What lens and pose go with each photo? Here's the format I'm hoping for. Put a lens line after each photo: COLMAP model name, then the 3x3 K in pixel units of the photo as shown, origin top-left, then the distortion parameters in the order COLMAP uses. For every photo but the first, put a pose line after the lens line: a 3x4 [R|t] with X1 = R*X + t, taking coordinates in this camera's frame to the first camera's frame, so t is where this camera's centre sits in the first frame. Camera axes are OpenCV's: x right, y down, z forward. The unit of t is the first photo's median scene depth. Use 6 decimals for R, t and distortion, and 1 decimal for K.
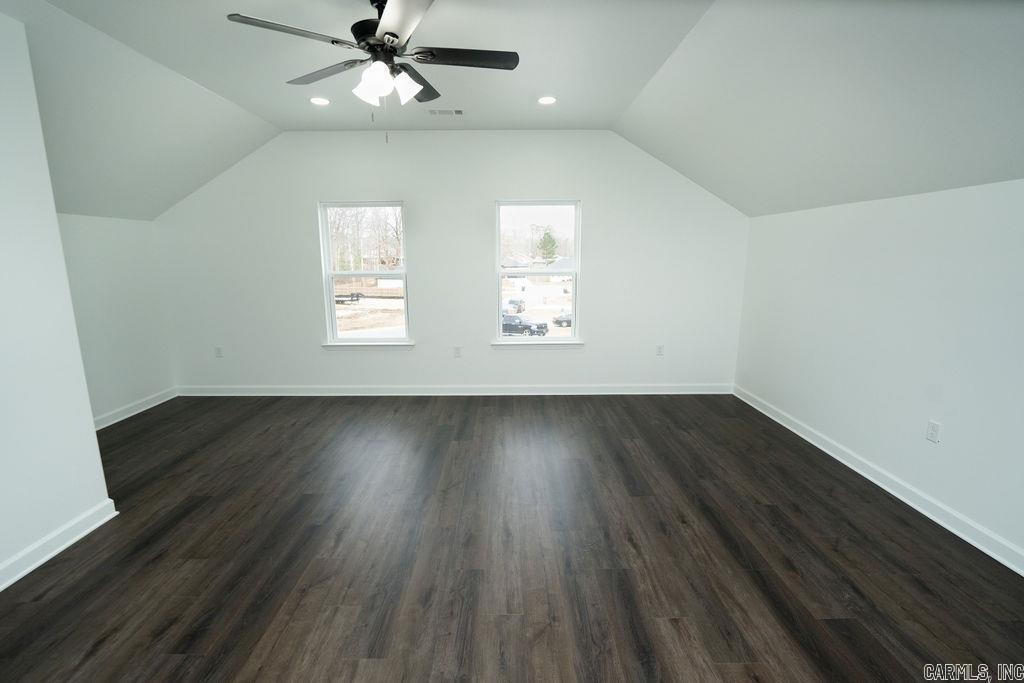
lens RADIAL K [[442.7, 0, 515.5], [0, 442.7, 338.7], [0, 0, 1]] dist [-0.017076, 0.000448]
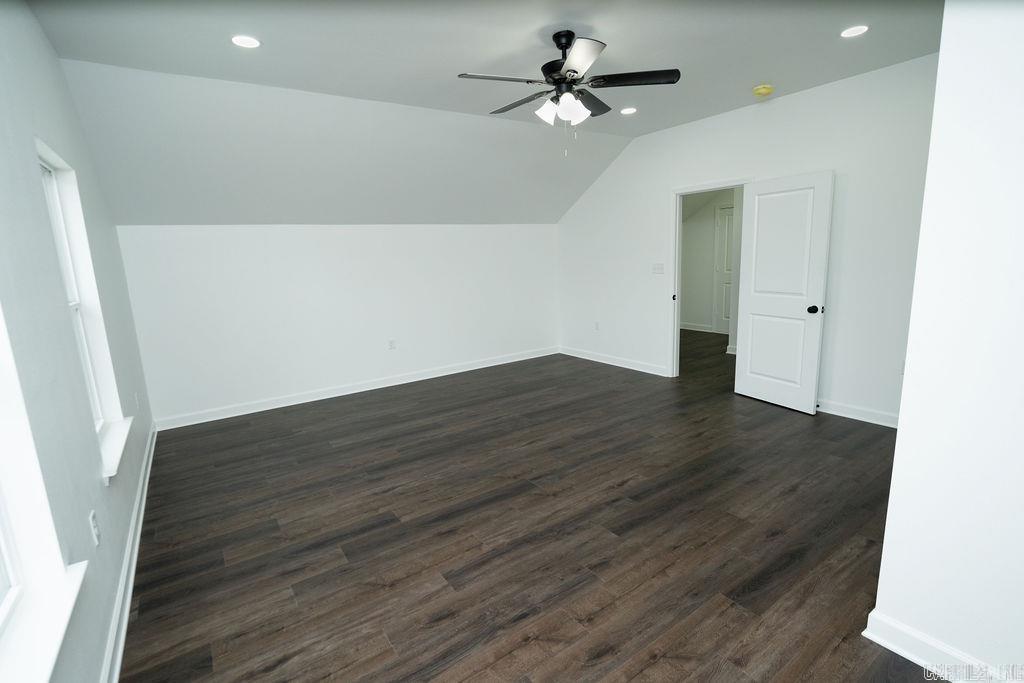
lens RADIAL K [[479.6, 0, 512.0], [0, 479.6, 341.5], [0, 0, 1]] dist [0.000963, 0.000192]
pose [[-0.541395, -0.128541, 0.830884, -1.254269], [0.199039, 0.940558, 0.275199, -0.309516], [-0.816869, 0.314369, -0.483629, 1.745814]]
